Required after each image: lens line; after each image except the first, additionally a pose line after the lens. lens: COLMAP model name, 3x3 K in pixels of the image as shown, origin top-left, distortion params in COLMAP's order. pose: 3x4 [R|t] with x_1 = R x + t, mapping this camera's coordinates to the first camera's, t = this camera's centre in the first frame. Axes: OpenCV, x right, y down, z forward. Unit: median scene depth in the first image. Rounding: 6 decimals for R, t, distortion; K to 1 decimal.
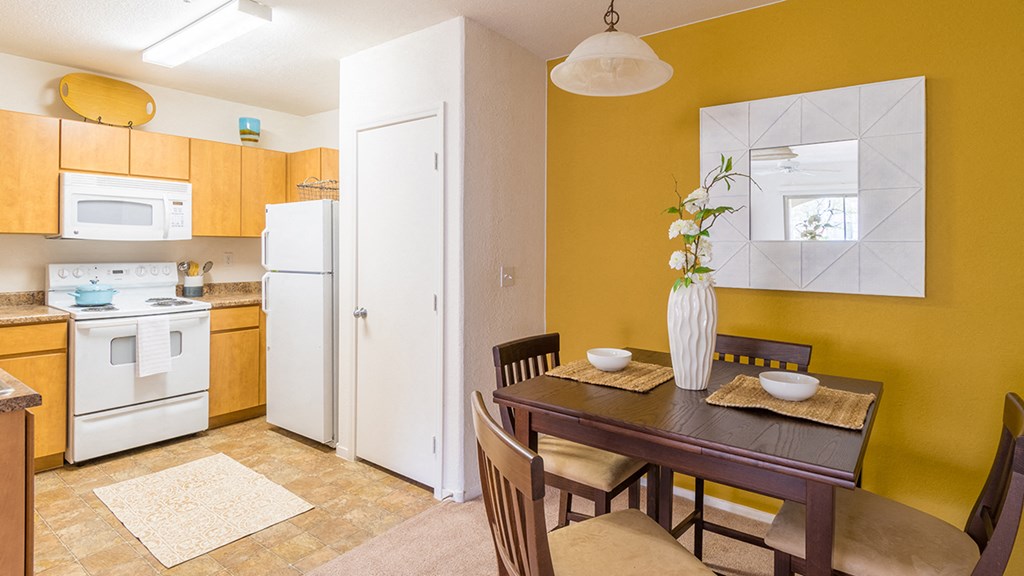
lens RADIAL K [[532.4, 0, 509.6], [0, 532.4, 243.7], [0, 0, 1]] dist [0.019261, -0.019852]
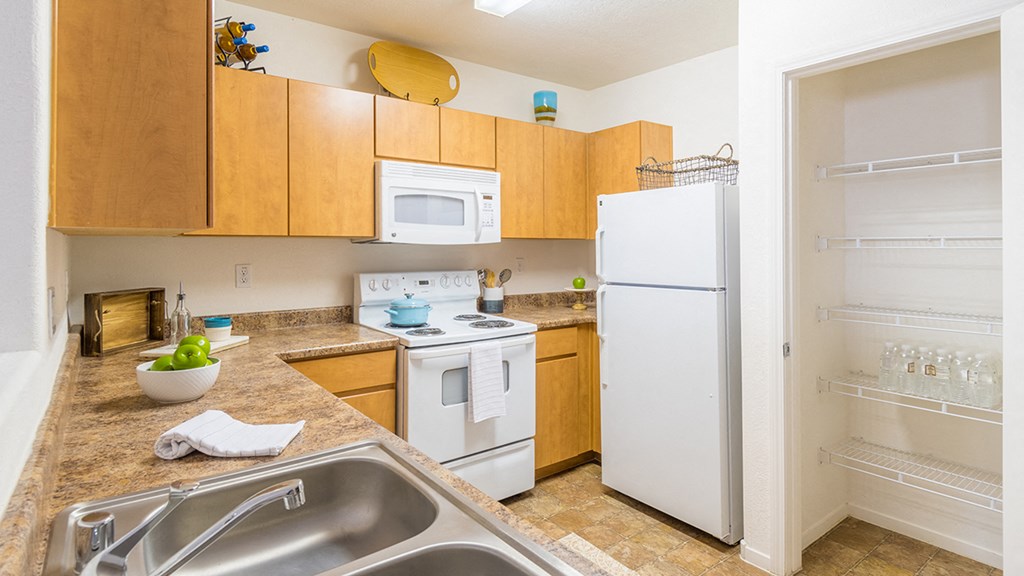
lens RADIAL K [[532.4, 0, 517.4], [0, 532.4, 245.5], [0, 0, 1]] dist [0.019261, -0.019852]
pose [[0.965870, -0.007842, -0.258908, -0.402012], [0.007930, 0.999968, -0.000703, -0.002898], [0.258906, -0.001374, 0.965902, 0.261090]]
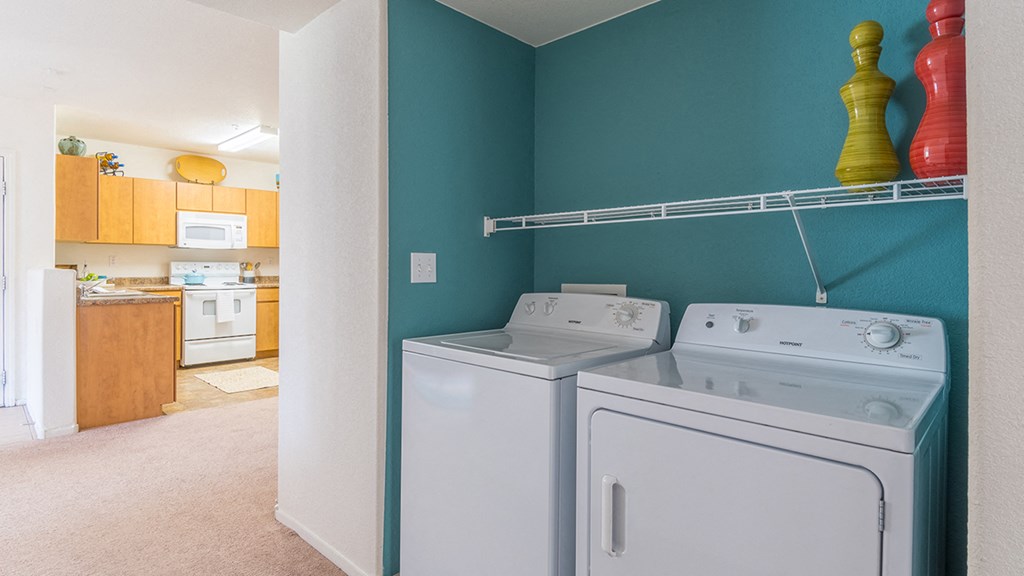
lens RADIAL K [[532.4, 0, 513.4], [0, 532.4, 264.7], [0, 0, 1]] dist [0.019261, -0.019852]
pose [[0.993317, -0.002870, -0.115380, 0.491167], [0.003271, 0.999989, 0.003282, 0.045052], [0.115369, -0.003637, 0.993316, -0.654926]]
